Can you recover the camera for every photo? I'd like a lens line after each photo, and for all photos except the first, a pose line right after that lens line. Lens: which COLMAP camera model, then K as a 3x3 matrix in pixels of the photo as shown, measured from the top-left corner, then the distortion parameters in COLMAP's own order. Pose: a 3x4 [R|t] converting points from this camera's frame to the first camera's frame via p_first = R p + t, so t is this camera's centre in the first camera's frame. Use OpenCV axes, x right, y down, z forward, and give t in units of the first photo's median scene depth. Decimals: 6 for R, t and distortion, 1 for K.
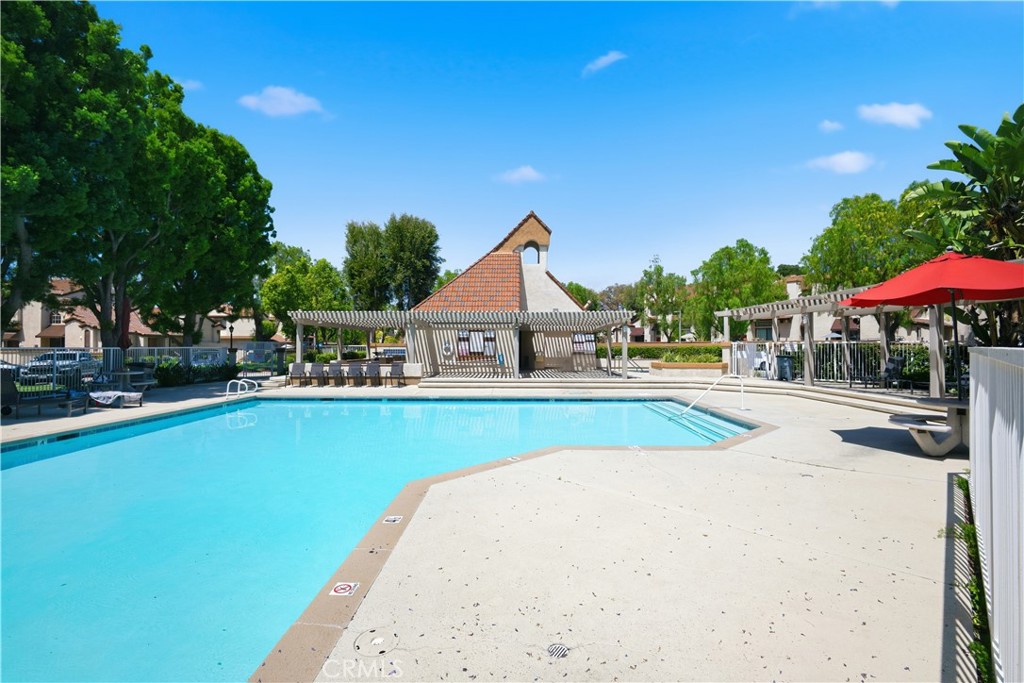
lens RADIAL K [[440.3, 0, 510.1], [0, 440.3, 345.3], [0, 0, 1]] dist [-0.001901, 0.000667]
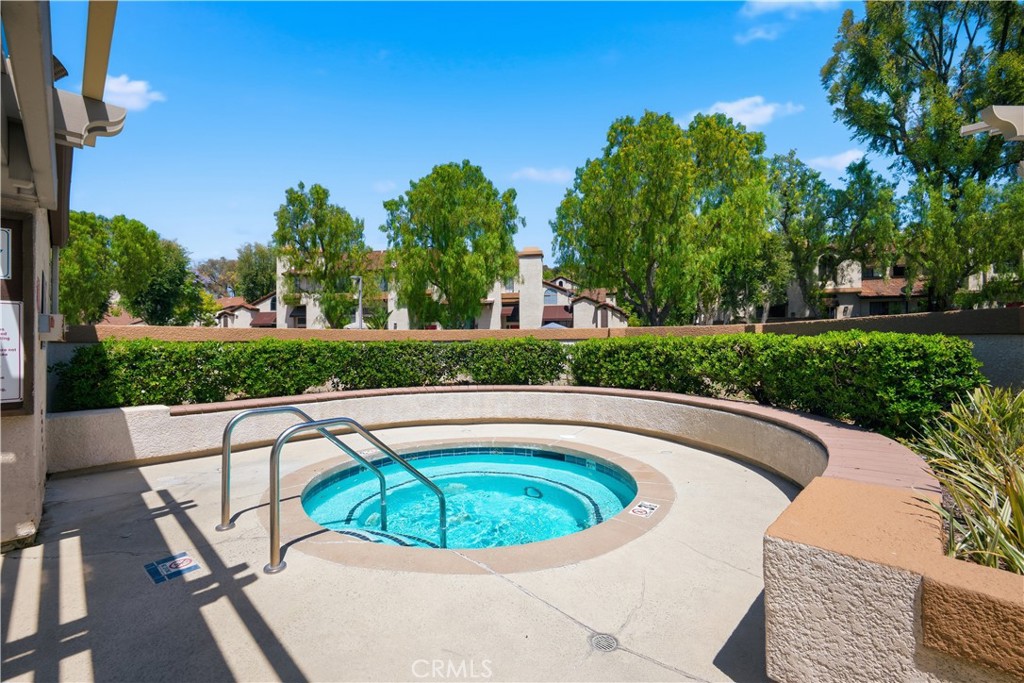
lens RADIAL K [[440.3, 0, 510.1], [0, 440.3, 345.3], [0, 0, 1]] dist [-0.001901, 0.000667]
pose [[0.687078, -0.004109, 0.726572, 0.111804], [-0.000036, 0.999984, 0.005690, 0.006747], [-0.726584, -0.003936, 0.687067, 0.473868]]
